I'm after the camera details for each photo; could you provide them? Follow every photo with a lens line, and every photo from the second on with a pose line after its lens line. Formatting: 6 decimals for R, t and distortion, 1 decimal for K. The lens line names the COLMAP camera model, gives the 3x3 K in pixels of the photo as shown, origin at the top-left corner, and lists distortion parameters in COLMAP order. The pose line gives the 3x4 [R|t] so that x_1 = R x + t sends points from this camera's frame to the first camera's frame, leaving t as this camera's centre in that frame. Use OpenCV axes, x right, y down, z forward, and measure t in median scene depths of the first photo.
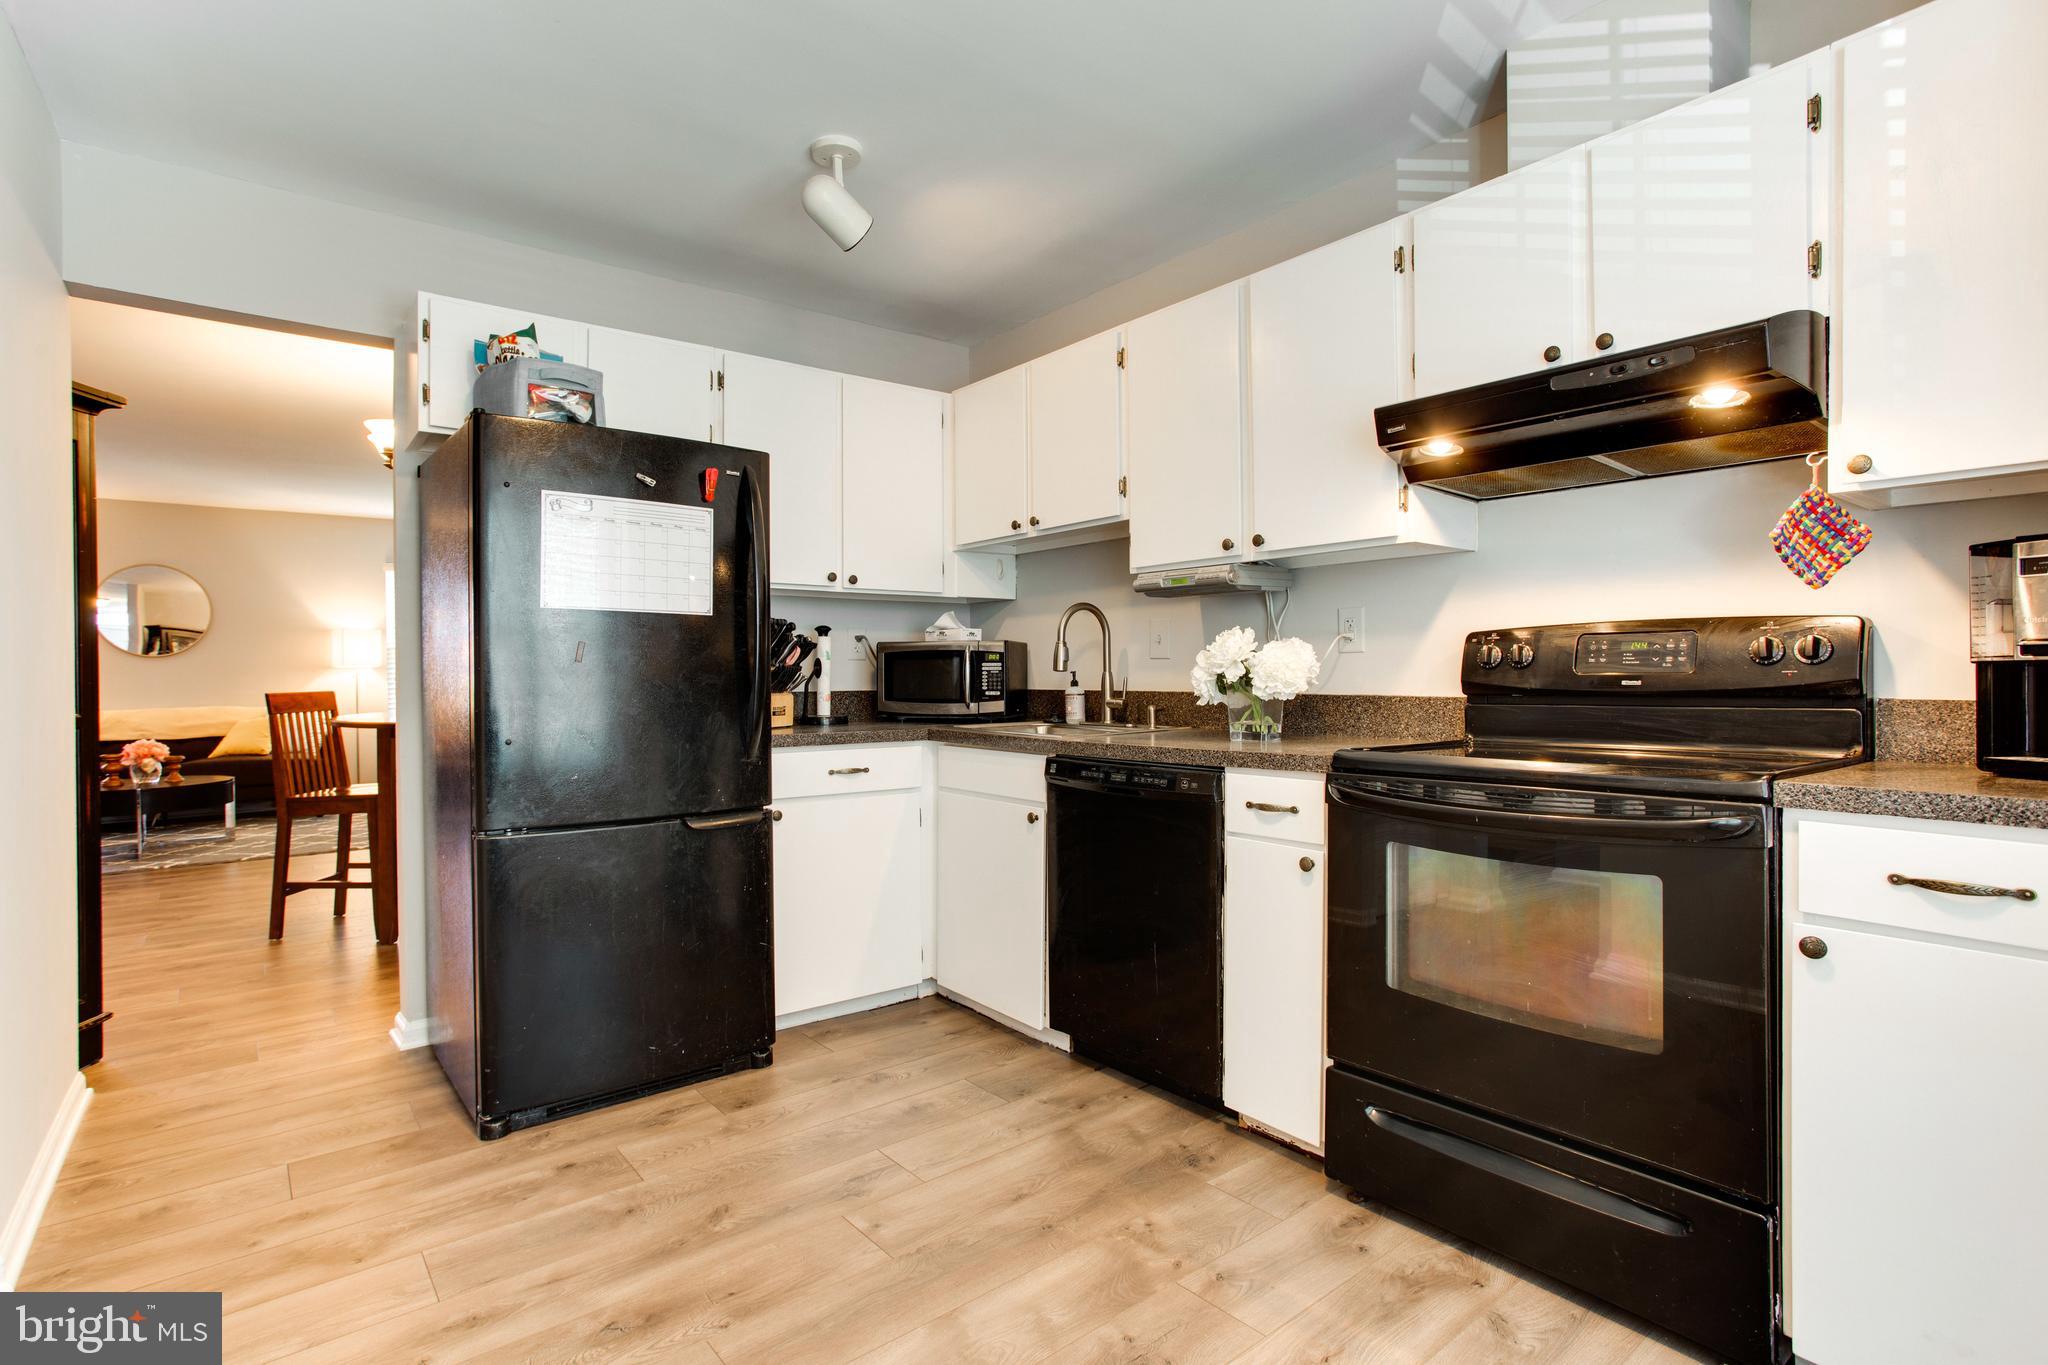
lens RADIAL K [[998.3, 0, 963.5], [0, 998.3, 681.5], [0, 0, 1]] dist [-0.033181, 0.018463]
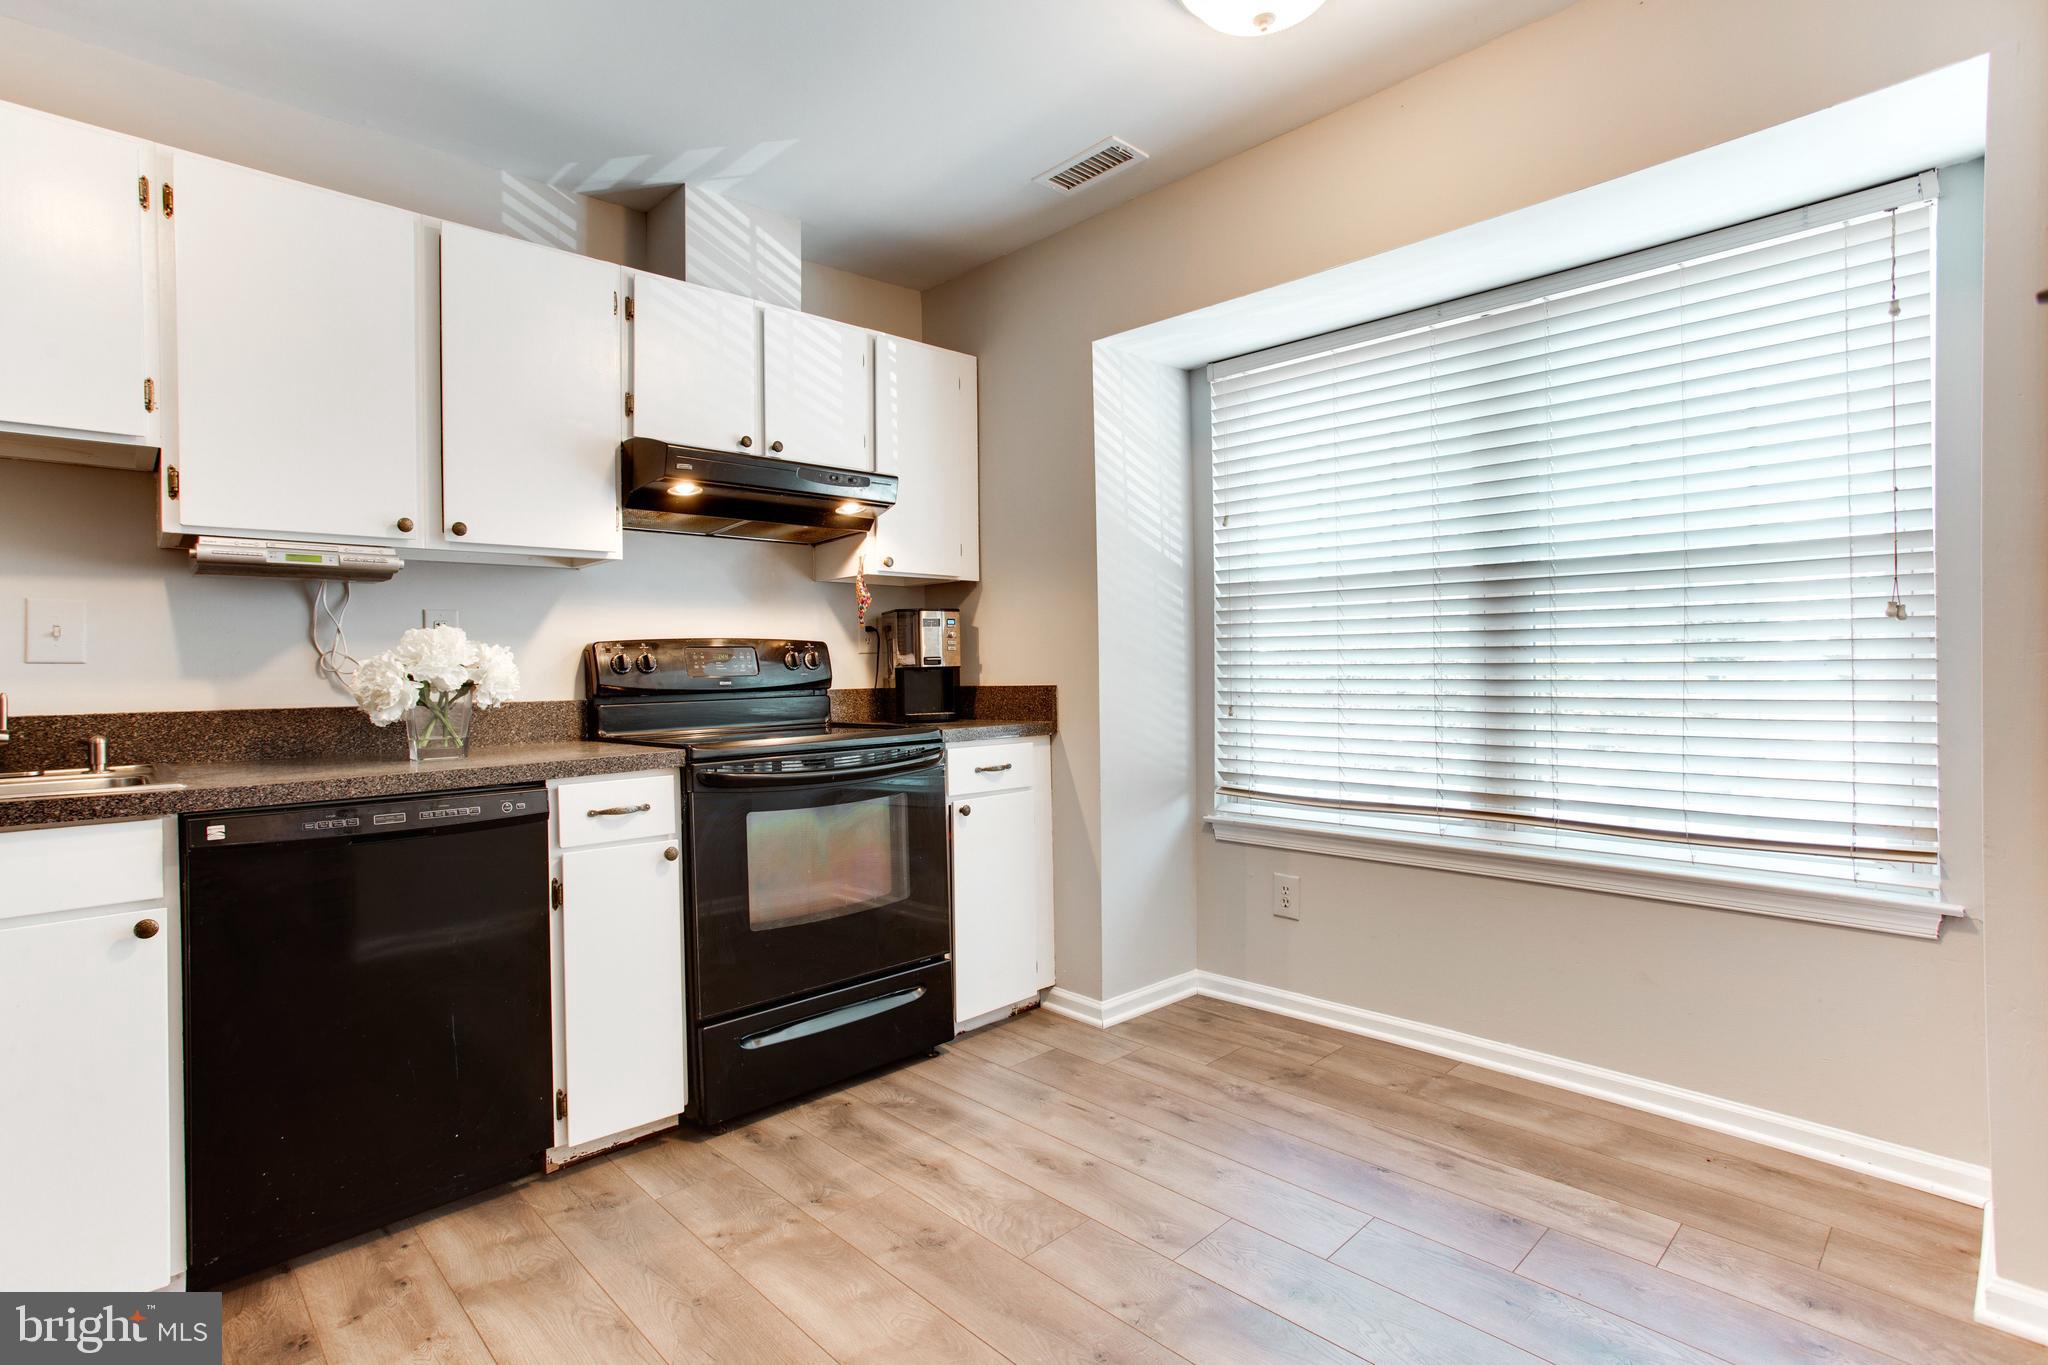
lens RADIAL K [[998.3, 0, 1042.6], [0, 998.3, 663.5], [0, 0, 1]] dist [-0.033181, 0.018463]
pose [[-0.129618, 0.012669, 0.991483, -0.765394], [0.025740, 0.999624, -0.009408, -0.001710], [-0.991230, 0.024302, -0.129895, 0.728032]]
